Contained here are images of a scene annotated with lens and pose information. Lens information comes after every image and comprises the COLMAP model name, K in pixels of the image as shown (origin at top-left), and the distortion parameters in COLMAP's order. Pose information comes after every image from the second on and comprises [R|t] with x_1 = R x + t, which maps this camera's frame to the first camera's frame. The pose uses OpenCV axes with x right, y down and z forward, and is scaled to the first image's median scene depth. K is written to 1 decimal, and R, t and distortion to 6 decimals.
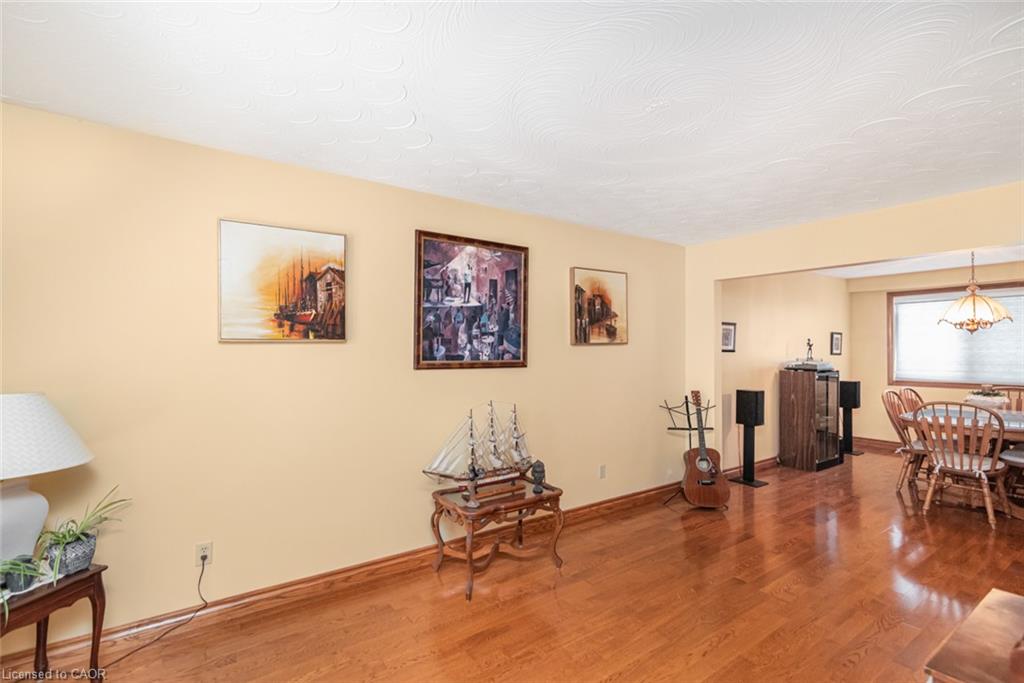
lens RADIAL K [[470.7, 0, 502.6], [0, 470.7, 345.5], [0, 0, 1]] dist [0.019123, -0.002888]
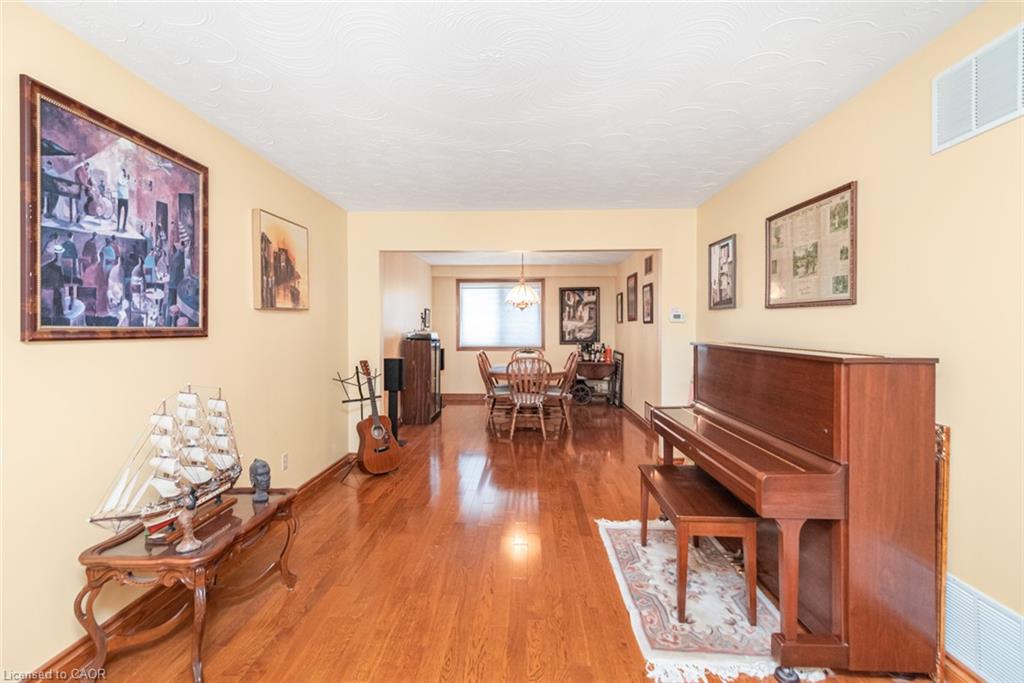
lens RADIAL K [[470.7, 0, 497.1], [0, 470.7, 340.2], [0, 0, 1]] dist [0.019123, -0.002888]
pose [[0.618191, -0.017806, 0.785826, -0.245942], [-0.012235, 0.999404, 0.032270, 0.022478], [-0.785933, -0.029563, 0.617605, 0.216069]]
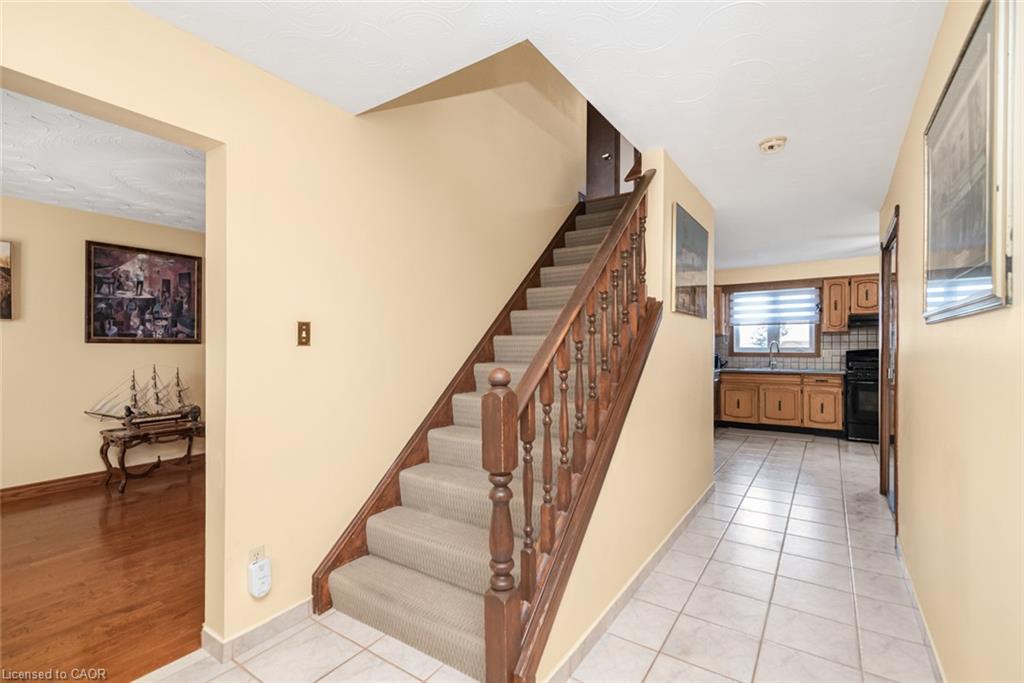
lens RADIAL K [[470.7, 0, 512.0], [0, 470.7, 349.3], [0, 0, 1]] dist [0.019123, -0.002888]
pose [[0.930931, 0.000661, 0.365195, 0.402375], [-0.007081, 0.999843, 0.016239, 0.033720], [-0.365127, -0.017703, 0.930789, -0.649211]]
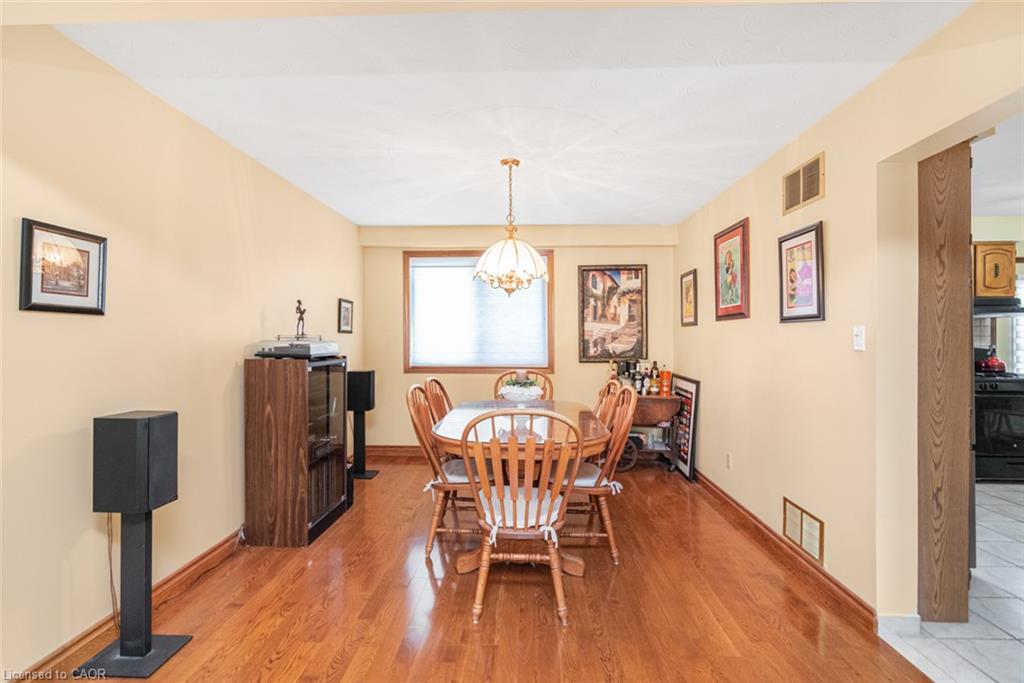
lens RADIAL K [[470.7, 0, 513.3], [0, 470.7, 359.0], [0, 0, 1]] dist [0.019123, -0.002888]
pose [[0.593657, -0.032940, 0.804043, 0.557301], [-0.013175, 0.998630, 0.050639, 0.037152], [-0.804610, -0.040656, 0.592410, 0.750269]]
